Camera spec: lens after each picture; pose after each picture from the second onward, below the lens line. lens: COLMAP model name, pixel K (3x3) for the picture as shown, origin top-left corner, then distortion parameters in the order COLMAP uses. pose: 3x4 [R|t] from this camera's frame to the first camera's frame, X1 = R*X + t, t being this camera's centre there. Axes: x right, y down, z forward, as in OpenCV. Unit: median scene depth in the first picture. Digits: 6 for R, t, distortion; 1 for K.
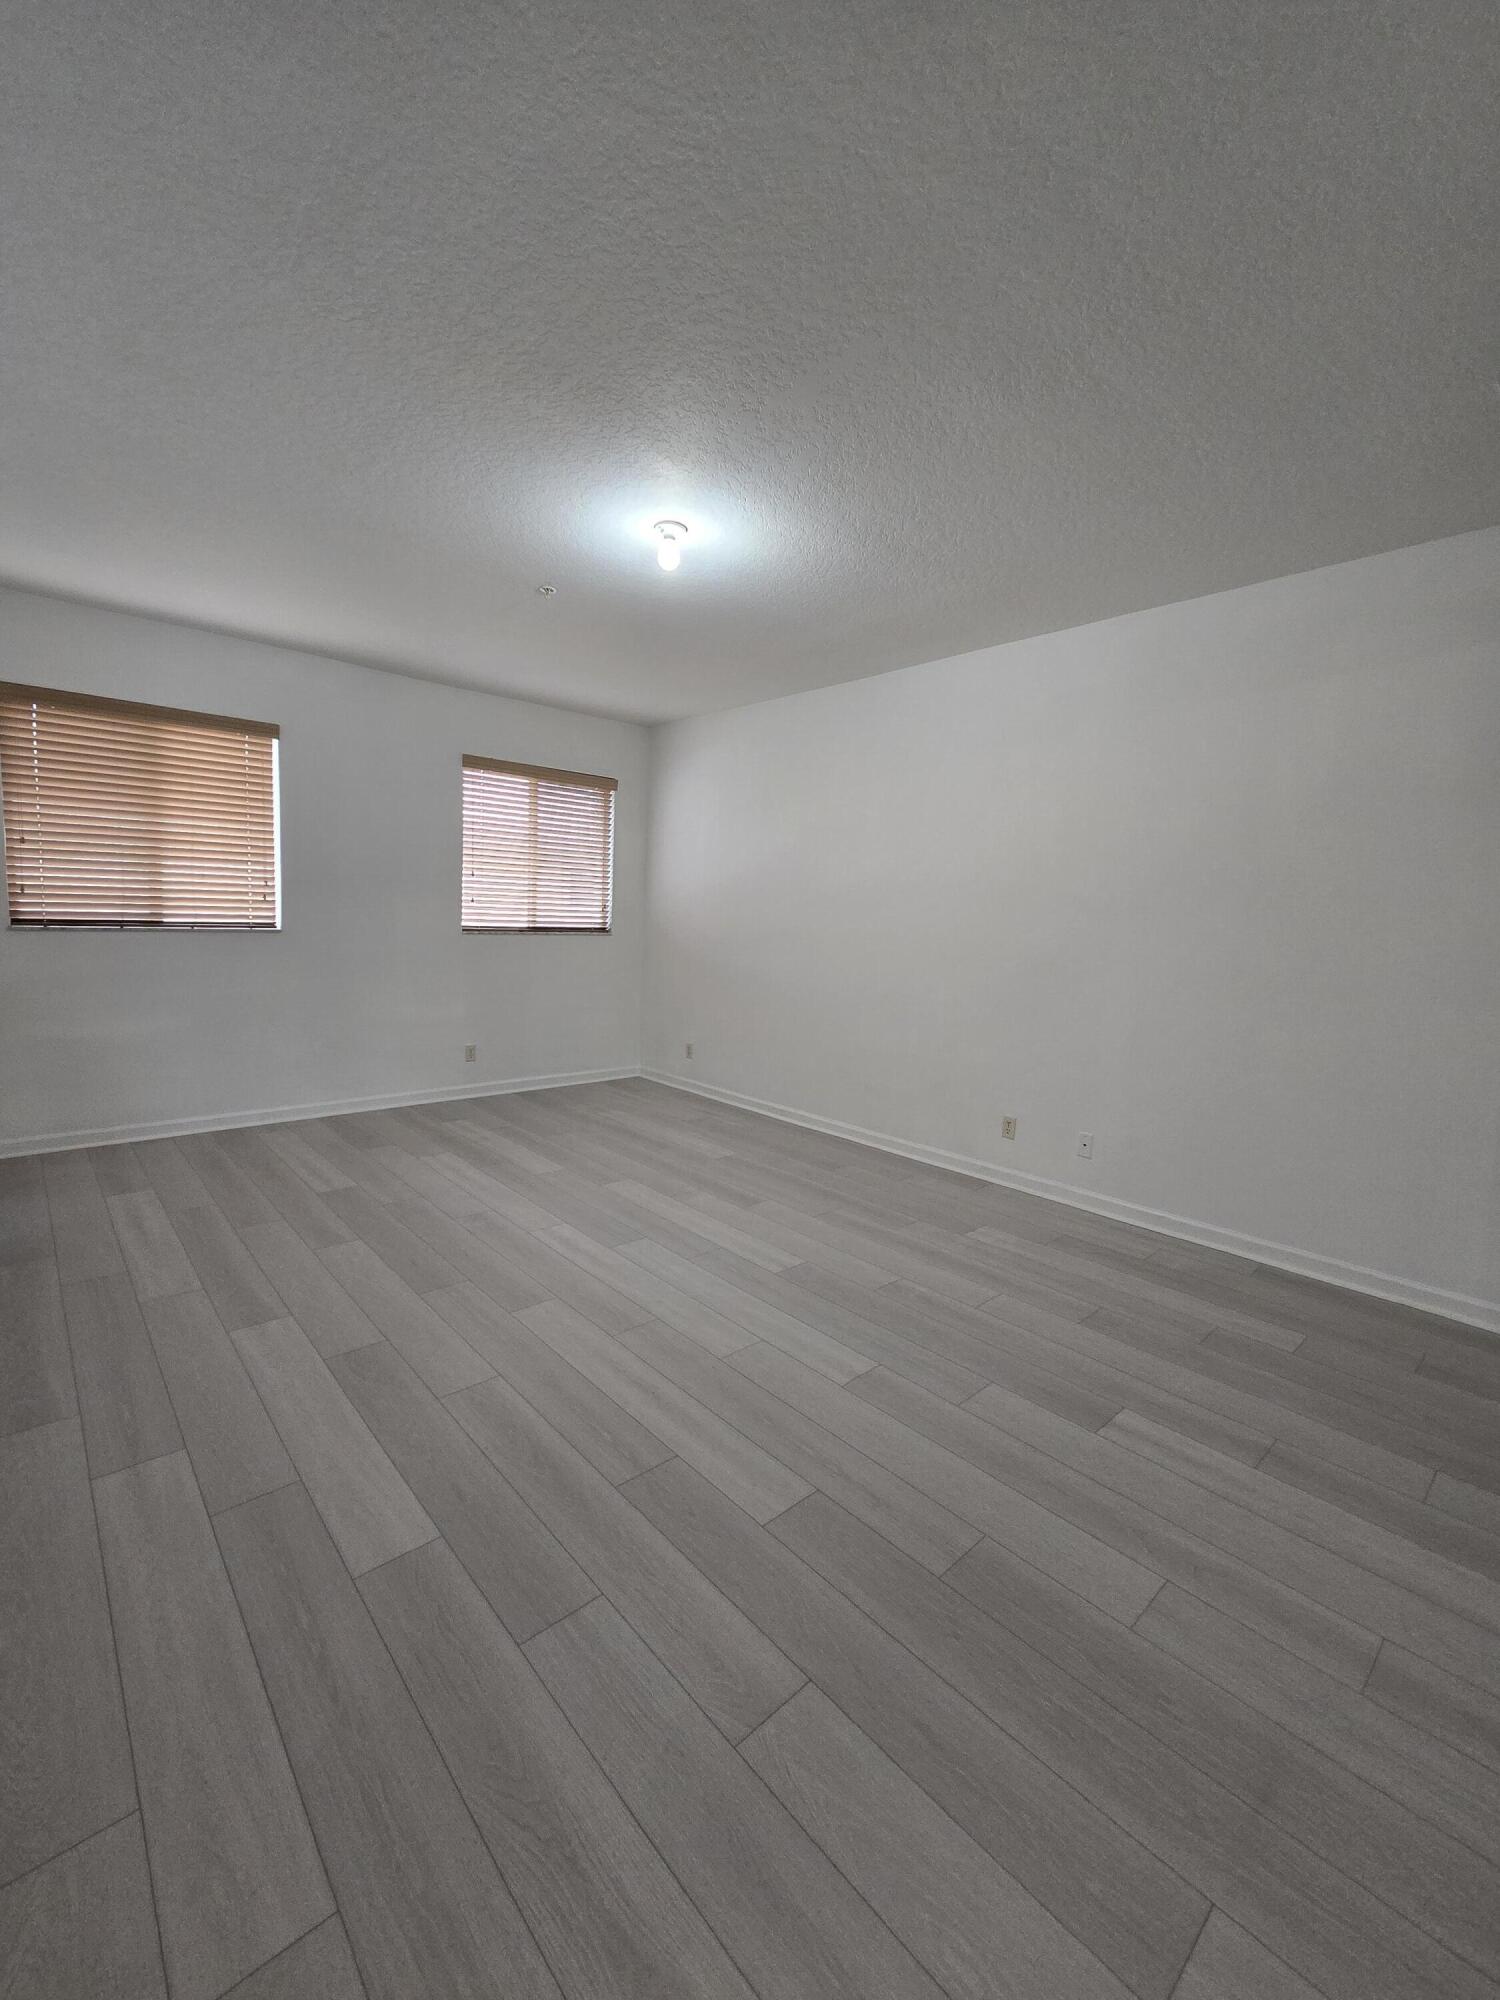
lens RADIAL K [[819.3, 0, 750.0], [0, 819.3, 1000.0], [0, 0, 1]] dist [-0.000687, -0.000382]
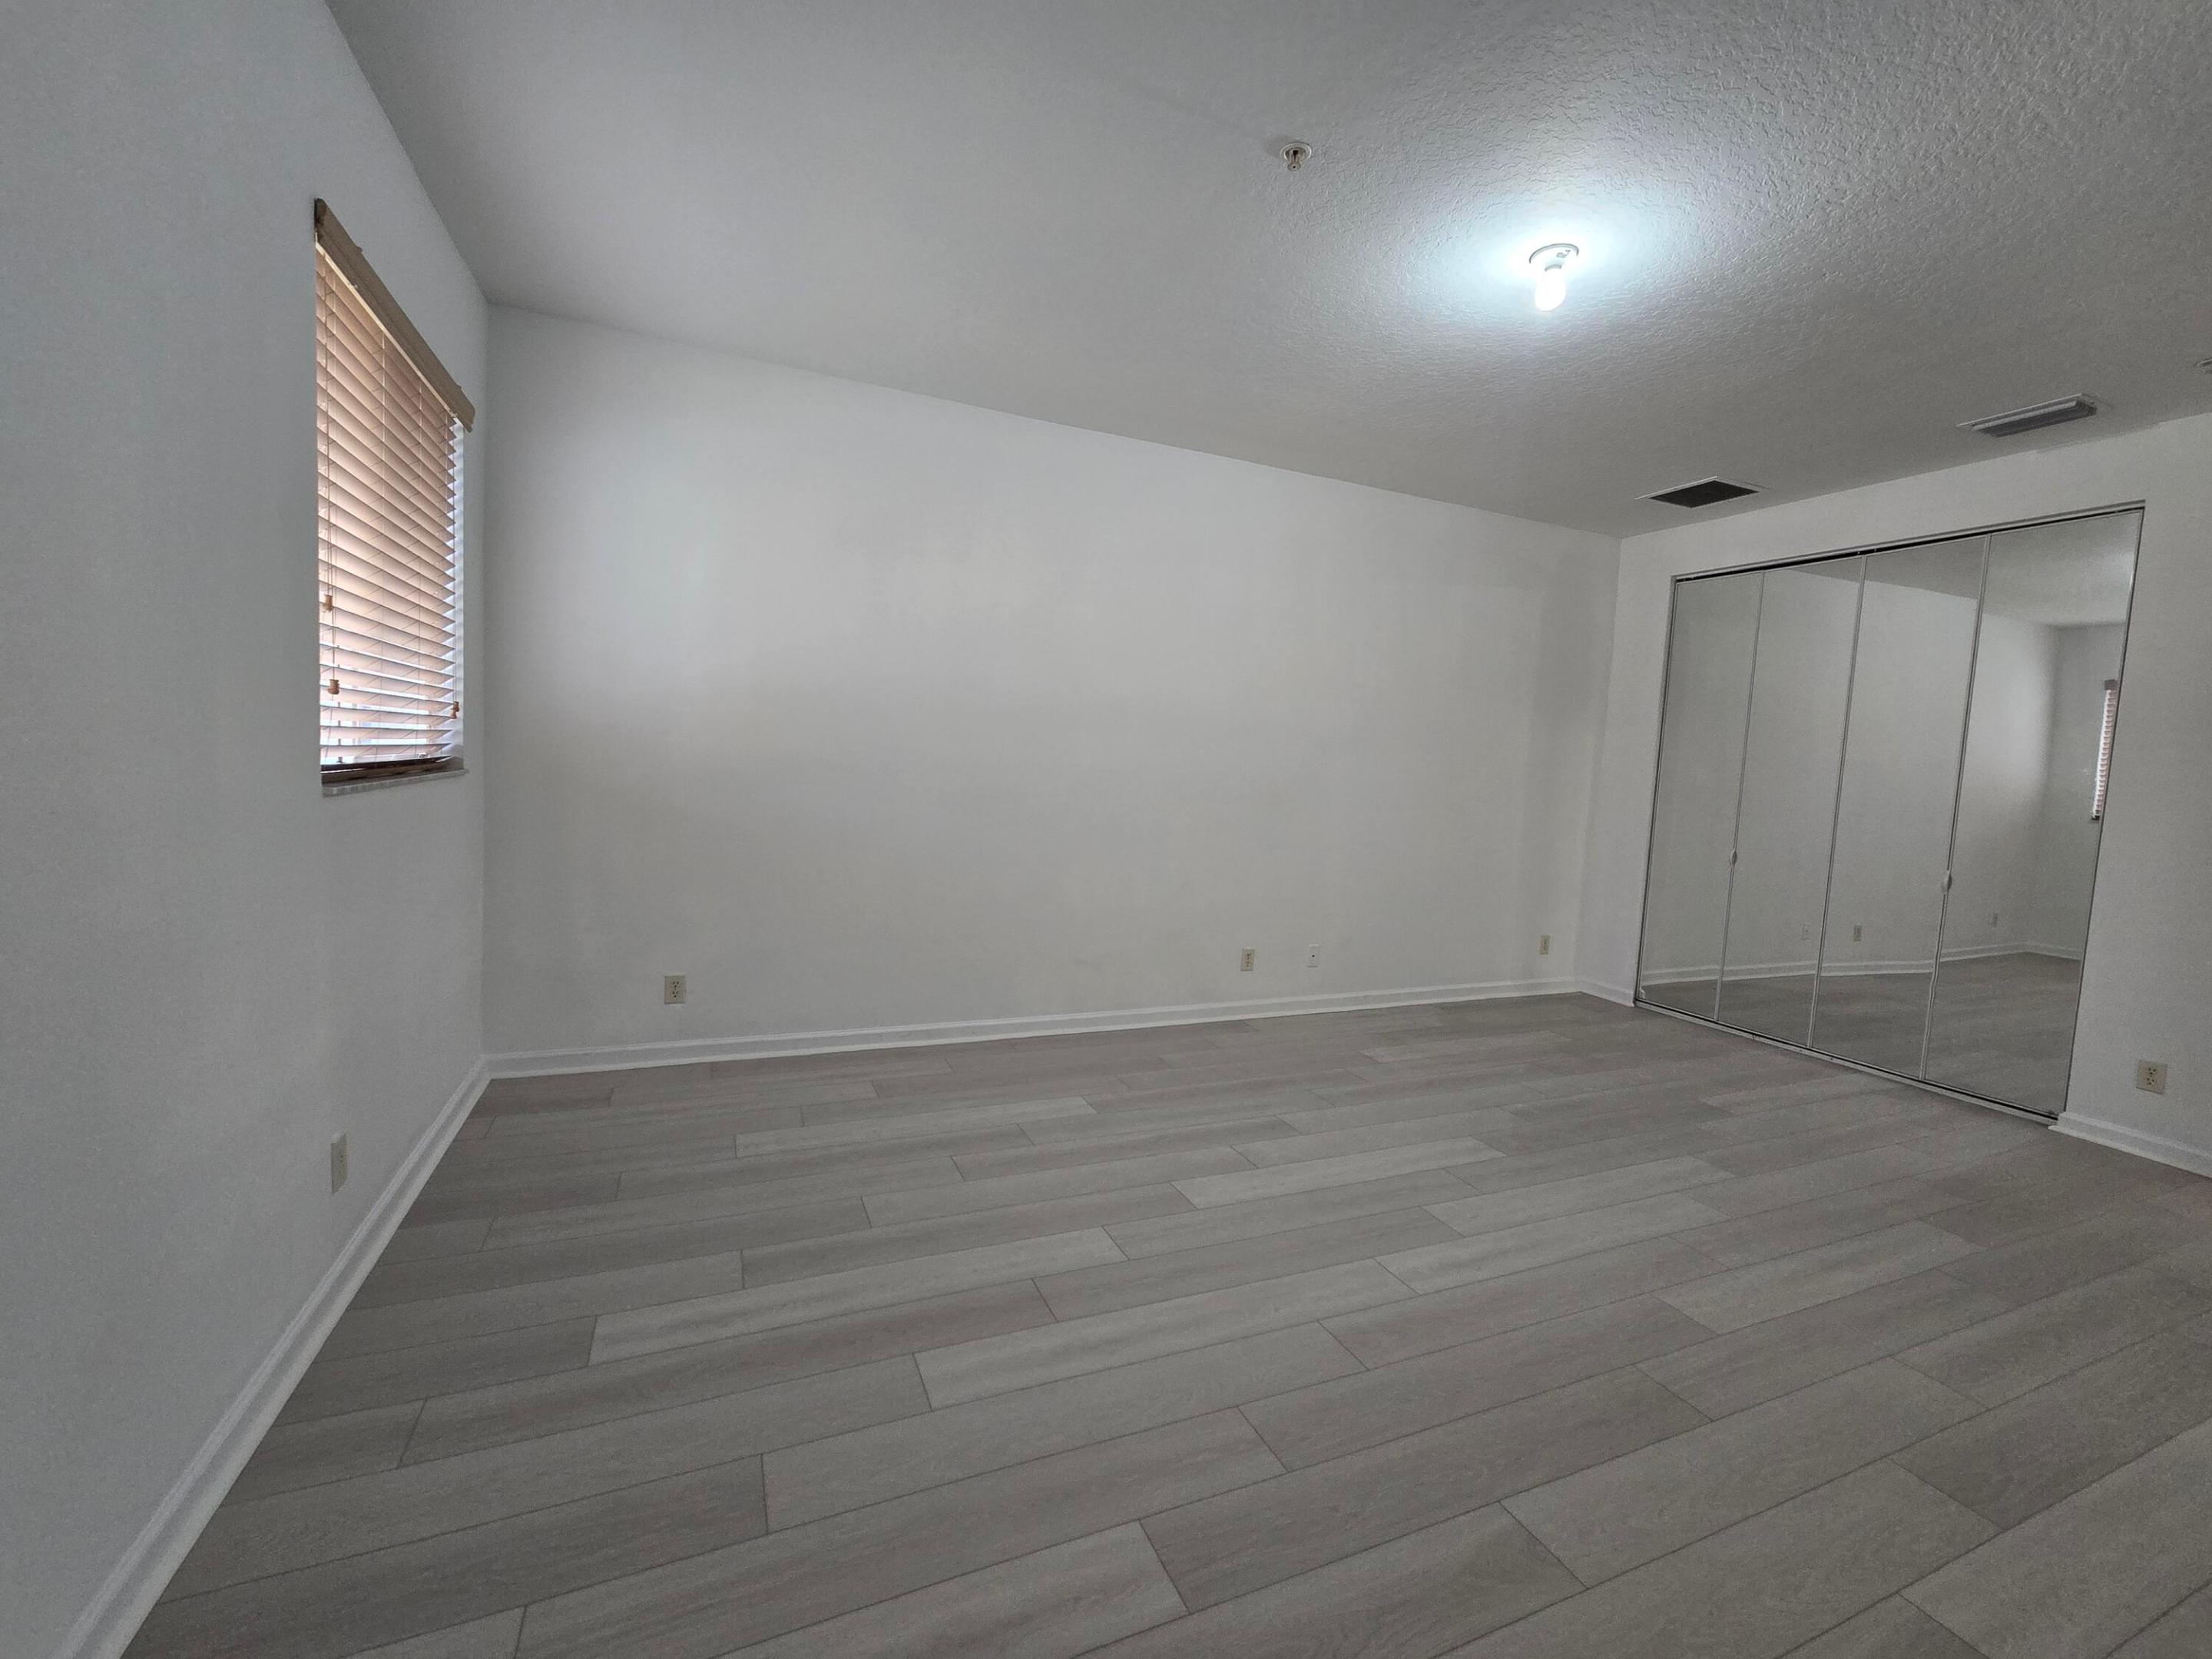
lens RADIAL K [[906.1, 0, 1106.0], [0, 906.1, 829.5], [0, 0, 1]] dist [-0.000687, -0.000382]
pose [[0.328265, -0.095427, 0.939753, -0.830471], [0.064050, 0.994843, 0.078648, -0.107559], [-0.942412, 0.034374, 0.332684, 0.873250]]
